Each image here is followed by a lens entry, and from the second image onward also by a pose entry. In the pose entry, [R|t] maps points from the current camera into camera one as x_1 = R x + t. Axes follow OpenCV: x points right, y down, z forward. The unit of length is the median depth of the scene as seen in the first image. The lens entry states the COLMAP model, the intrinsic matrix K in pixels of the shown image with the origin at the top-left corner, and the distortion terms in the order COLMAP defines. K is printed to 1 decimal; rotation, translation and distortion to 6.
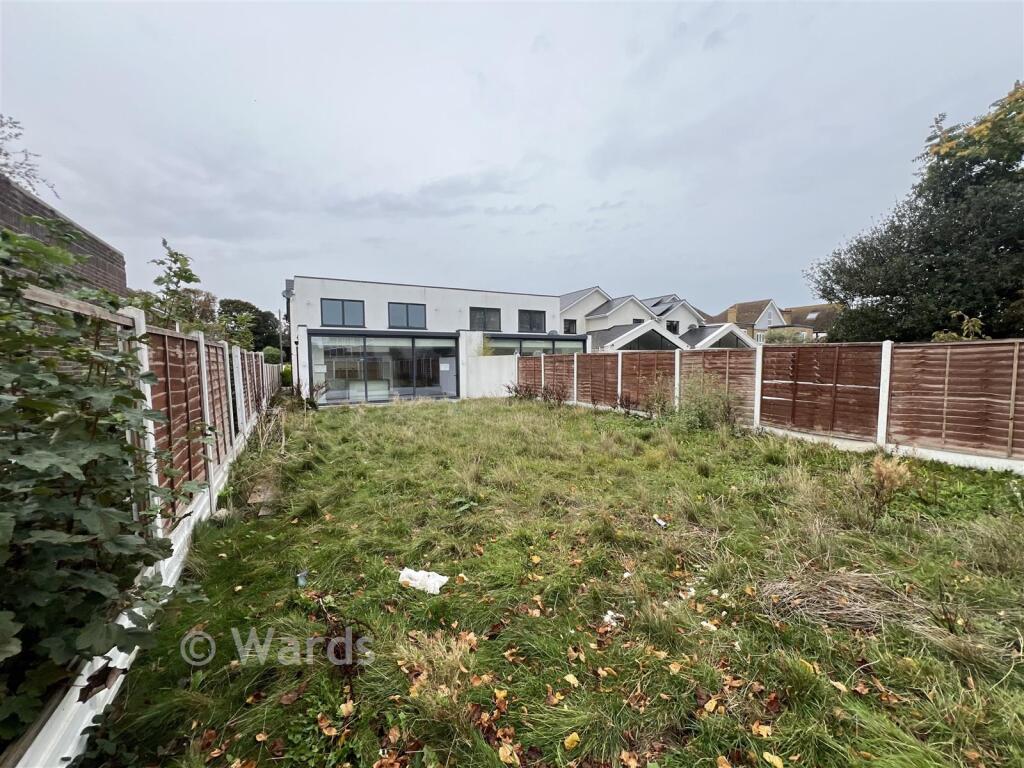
lens RADIAL K [[411.1, 0, 514.0], [0, 411.1, 391.4], [0, 0, 1]] dist [0.000528, -0.000141]
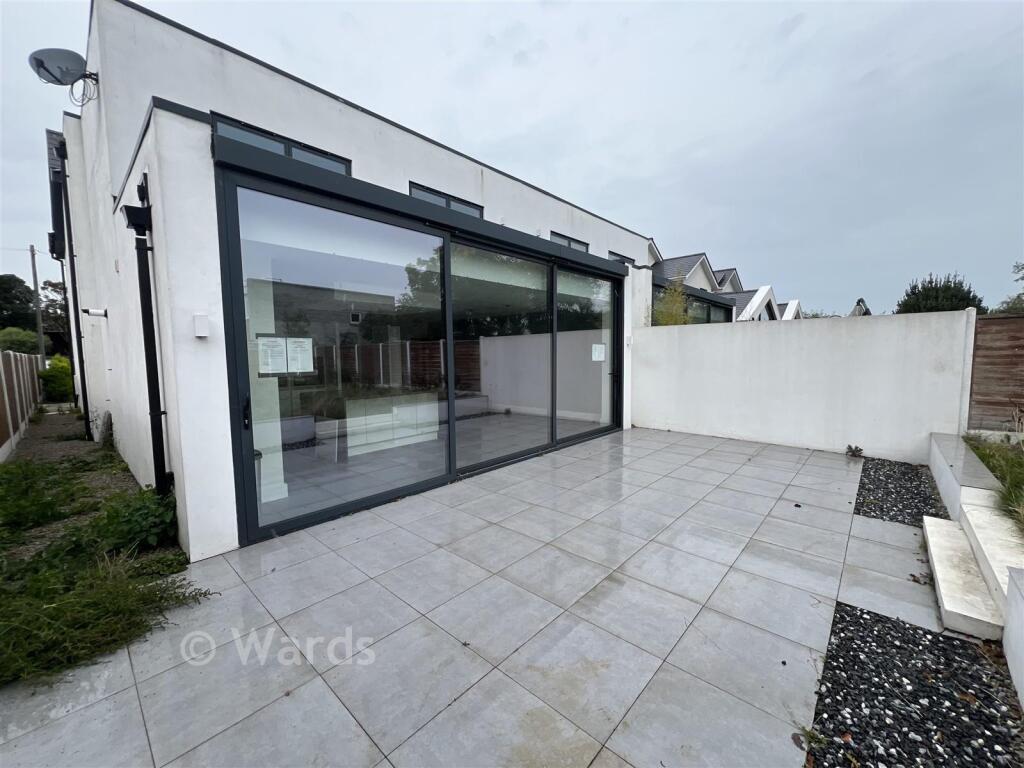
lens RADIAL K [[411.1, 0, 507.5], [0, 411.1, 382.8], [0, 0, 1]] dist [0.000528, -0.000141]
pose [[0.945474, -0.041110, 0.323091, -0.370671], [0.041317, 0.999127, 0.006221, -0.035266], [-0.323065, 0.007467, 0.946347, 0.658553]]
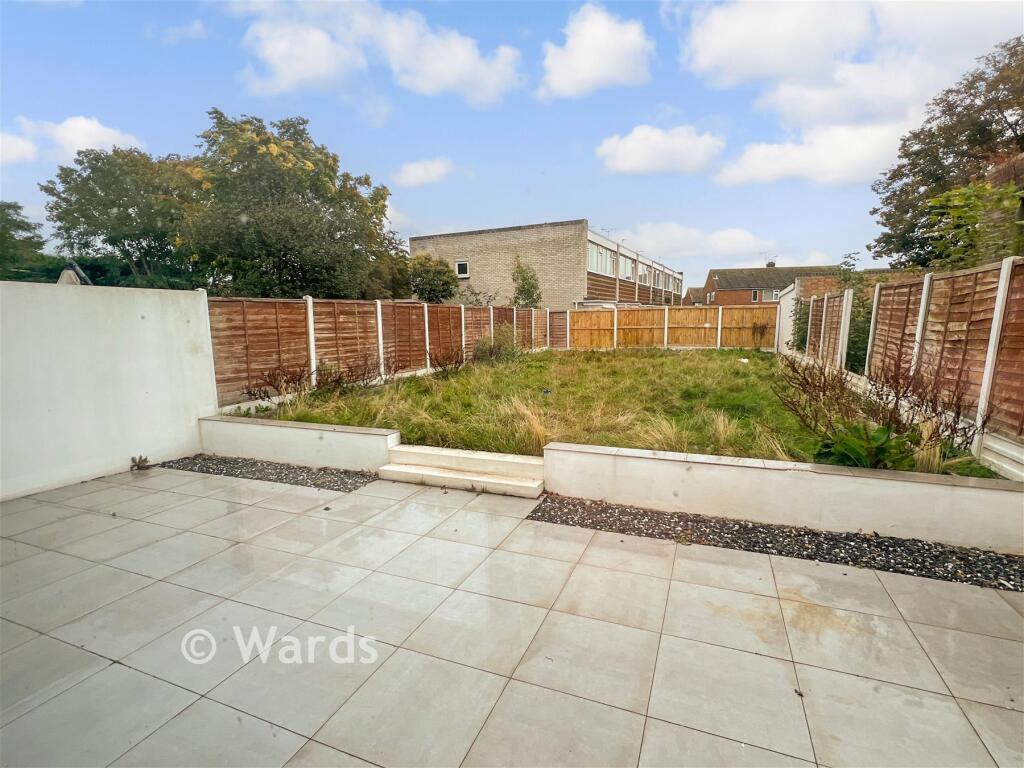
lens RADIAL K [[505.8, 0, 502.1], [0, 505.8, 407.8], [0, 0, 1]] dist [-0.004875, -0.000611]
pose [[-0.631966, -0.132589, 0.763570, -0.389904], [0.065832, 0.972511, 0.223356, -0.064931], [-0.772195, 0.191420, -0.605865, 0.984542]]
